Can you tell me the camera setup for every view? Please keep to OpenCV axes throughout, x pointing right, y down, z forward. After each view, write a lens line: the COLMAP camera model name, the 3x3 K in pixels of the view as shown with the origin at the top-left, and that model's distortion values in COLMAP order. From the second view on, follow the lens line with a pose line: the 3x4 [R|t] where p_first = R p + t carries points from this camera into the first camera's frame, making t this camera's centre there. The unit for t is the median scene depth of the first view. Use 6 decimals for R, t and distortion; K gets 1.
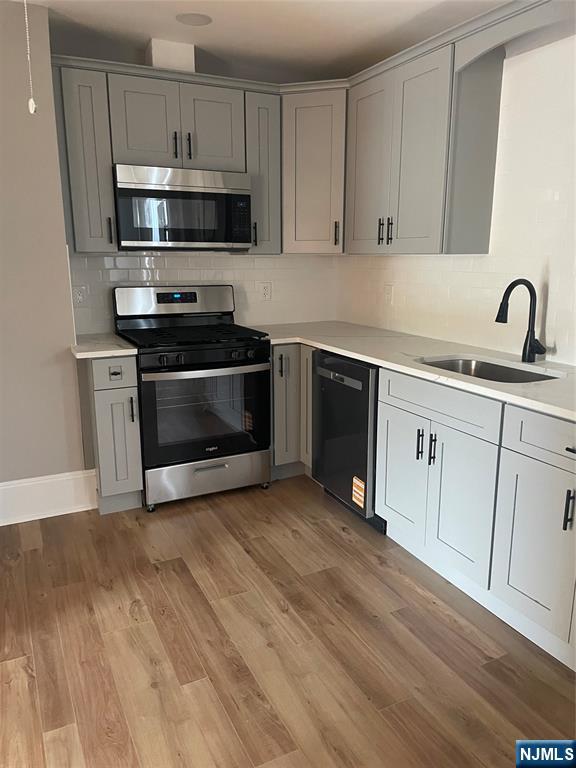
lens RADIAL K [[580.6, 0, 283.4], [0, 580.6, 382.0], [0, 0, 1]] dist [0.090056, -0.114407]
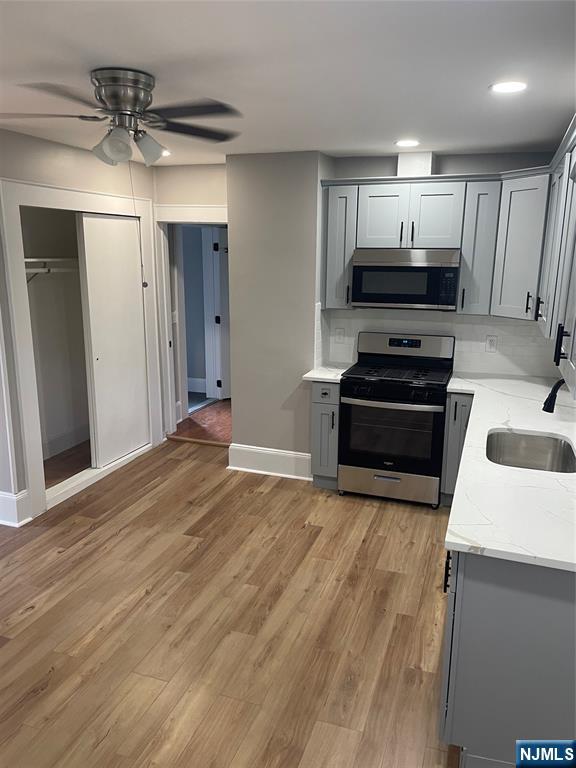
lens RADIAL K [[578.2, 0, 291.9], [0, 578.2, 389.6], [0, 0, 1]] dist [0.098938, -0.108563]
pose [[0.701973, 0.172874, -0.690904, 0.682388], [-0.165329, 0.983148, 0.078020, -0.129125], [0.692748, 0.059458, 0.718724, -0.100622]]
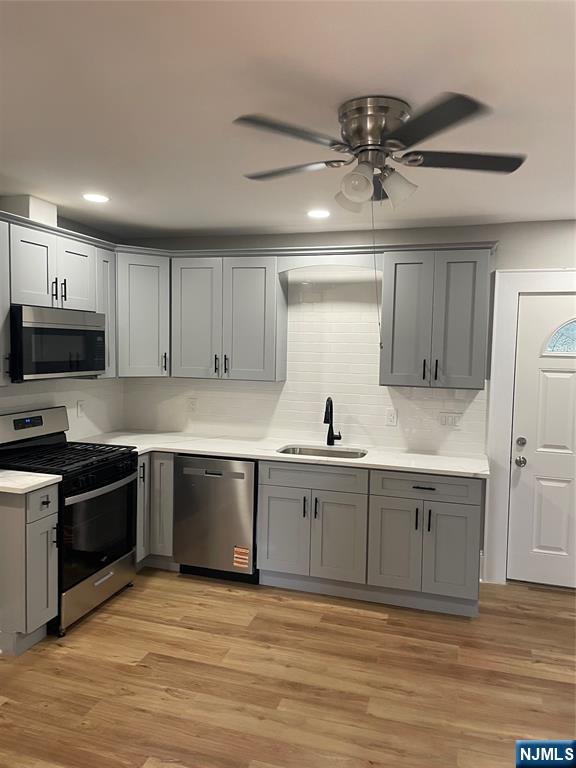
lens RADIAL K [[577.0, 0, 294.8], [0, 577.0, 381.3], [0, 0, 1]] dist [0.091492, -0.120479]
pose [[0.676442, -0.032600, 0.735774, -0.780371], [0.137901, 0.986958, -0.083052, -0.083829], [-0.723471, 0.157644, 0.672115, -0.049556]]
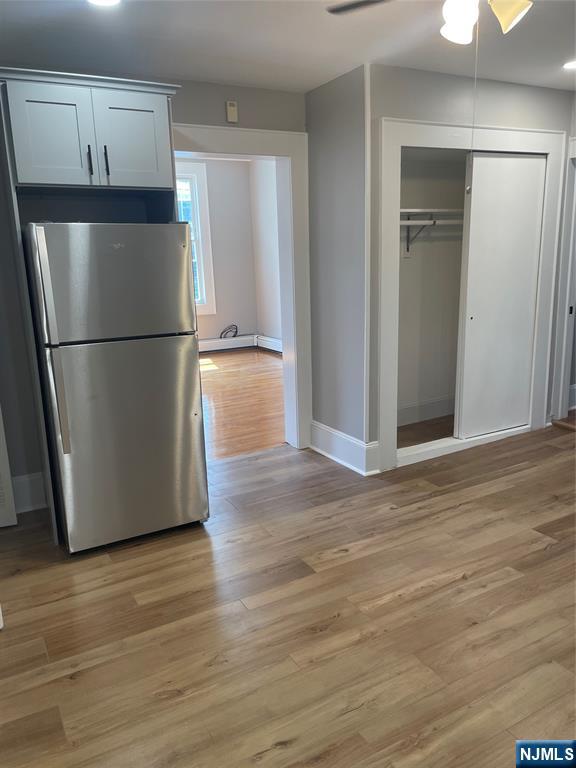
lens RADIAL K [[585.4, 0, 291.5], [0, 585.4, 387.0], [0, 0, 1]] dist [0.108140, -0.133163]
pose [[0.062812, 0.217535, -0.974029, 0.621266], [-0.184519, 0.961663, 0.202874, -0.047356], [0.980820, 0.166984, 0.100544, 0.122801]]
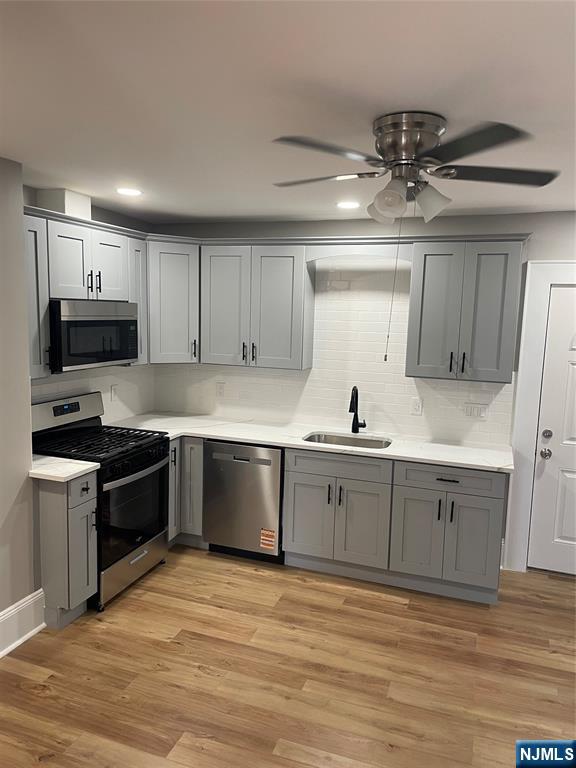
lens RADIAL K [[576.9, 0, 288.0], [0, 576.9, 384.0], [0, 0, 1]] dist [0.092916, -0.120522]
pose [[0.712983, -0.070222, 0.697656, -0.803212], [0.122714, 0.992113, -0.025550, -0.142179], [-0.690359, 0.103829, 0.715977, -0.067109]]
